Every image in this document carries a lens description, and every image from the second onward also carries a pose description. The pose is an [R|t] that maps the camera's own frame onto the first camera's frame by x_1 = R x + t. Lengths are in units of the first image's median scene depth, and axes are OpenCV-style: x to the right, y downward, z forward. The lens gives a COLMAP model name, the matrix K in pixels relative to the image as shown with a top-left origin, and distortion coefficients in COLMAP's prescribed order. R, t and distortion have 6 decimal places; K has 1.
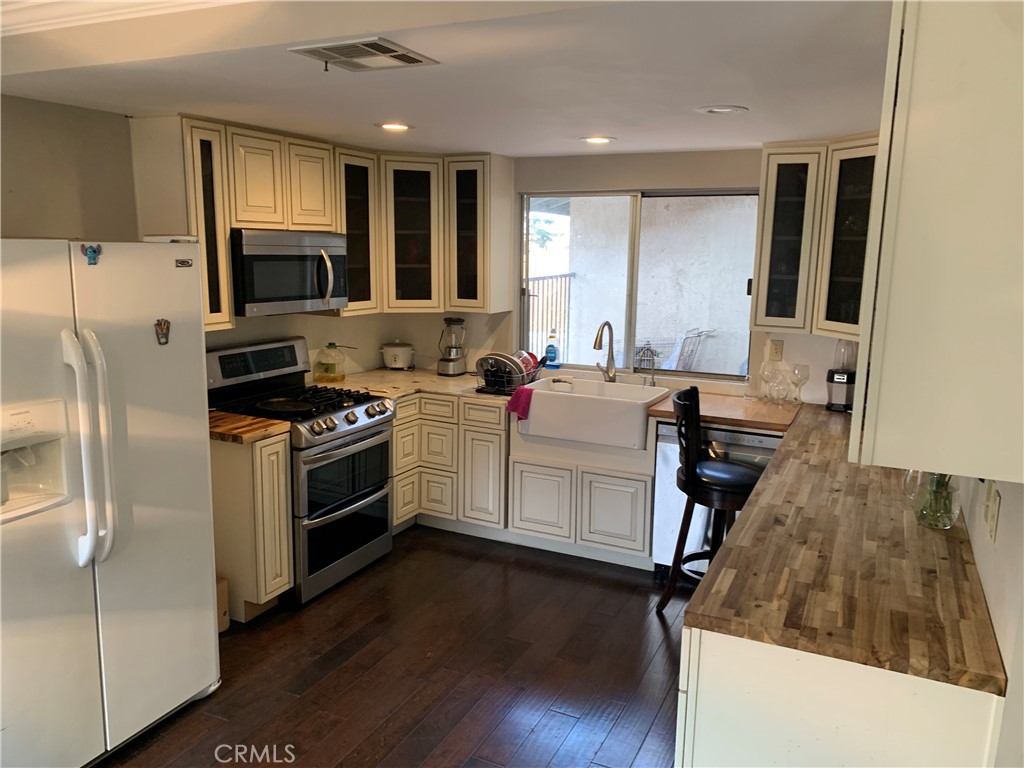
lens RADIAL K [[780.7, 0, 508.3], [0, 780.7, 390.6], [0, 0, 1]] dist [0.081091, -0.136556]
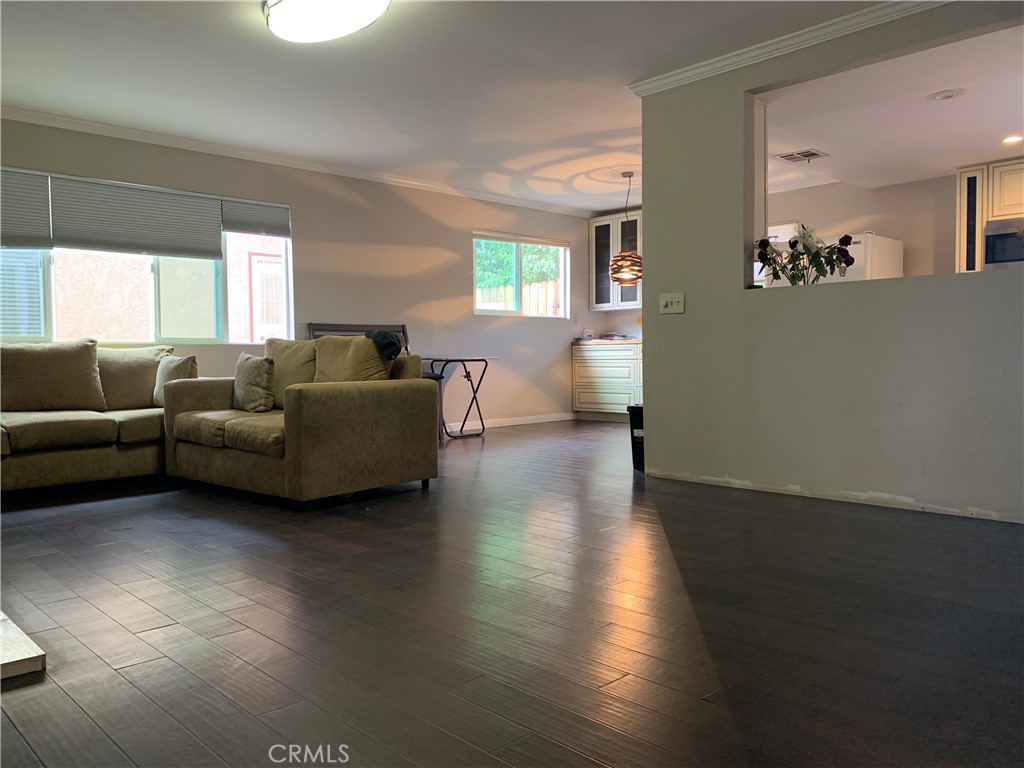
lens RADIAL K [[780.7, 0, 508.3], [0, 780.7, 390.6], [0, 0, 1]] dist [0.081091, -0.136556]
pose [[-0.346691, 0.030067, -0.937497, 1.433391], [-0.166807, 0.981578, 0.093166, 0.151279], [0.923028, 0.188681, -0.335289, 0.584381]]
